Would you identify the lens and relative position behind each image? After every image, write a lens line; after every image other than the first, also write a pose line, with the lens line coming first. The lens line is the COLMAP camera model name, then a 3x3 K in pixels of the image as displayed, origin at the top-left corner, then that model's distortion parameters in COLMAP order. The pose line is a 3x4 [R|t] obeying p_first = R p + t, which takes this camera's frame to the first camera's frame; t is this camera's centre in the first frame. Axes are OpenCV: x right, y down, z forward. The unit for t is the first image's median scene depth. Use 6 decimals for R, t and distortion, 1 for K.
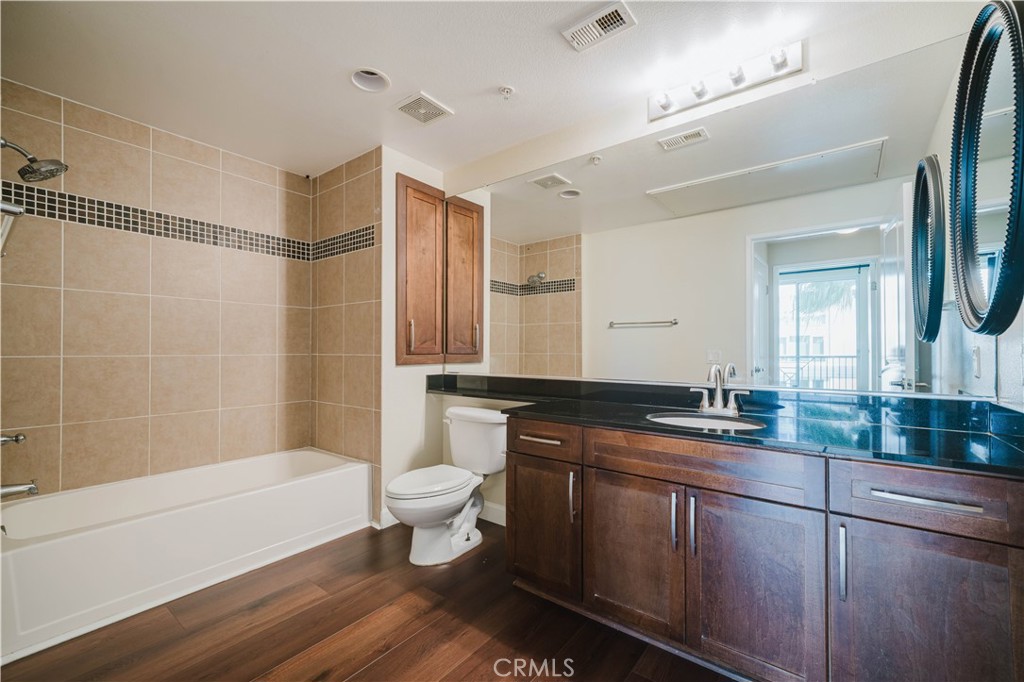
lens RADIAL K [[432.9, 0, 507.5], [0, 432.9, 344.9], [0, 0, 1]] dist [0.003670, 0.000401]
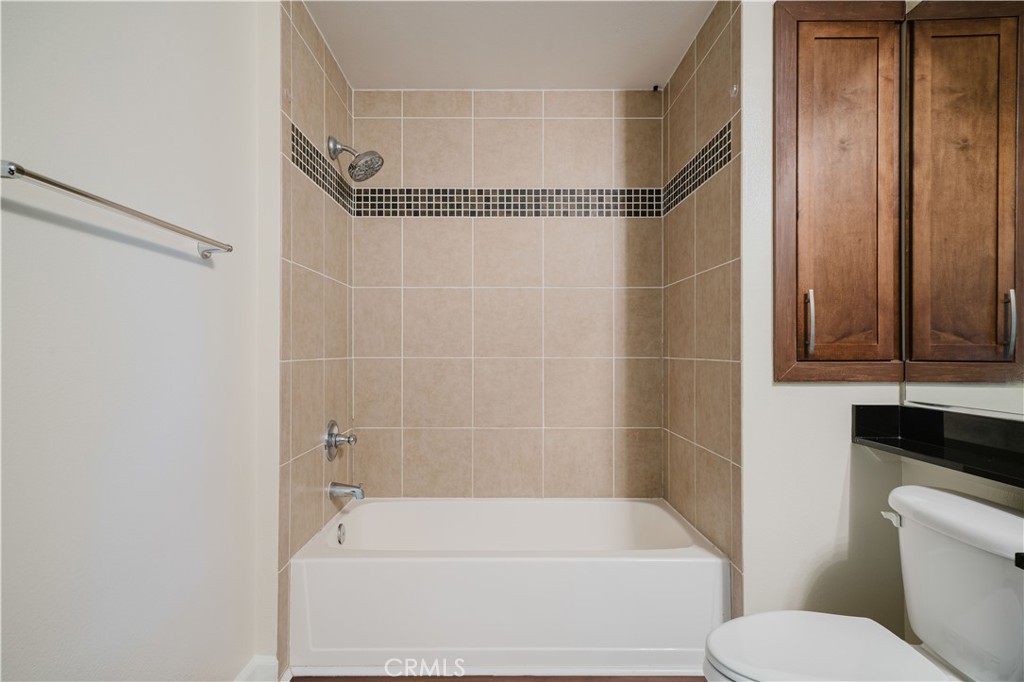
lens RADIAL K [[541.0, 0, 511.4], [0, 541.0, 343.8], [0, 0, 1]] dist [0.021517, 0.001157]
pose [[0.614483, -0.008903, -0.788880, 0.059196], [0.008417, 0.999953, -0.004729, 0.002874], [0.788885, -0.003734, 0.614529, 0.357023]]
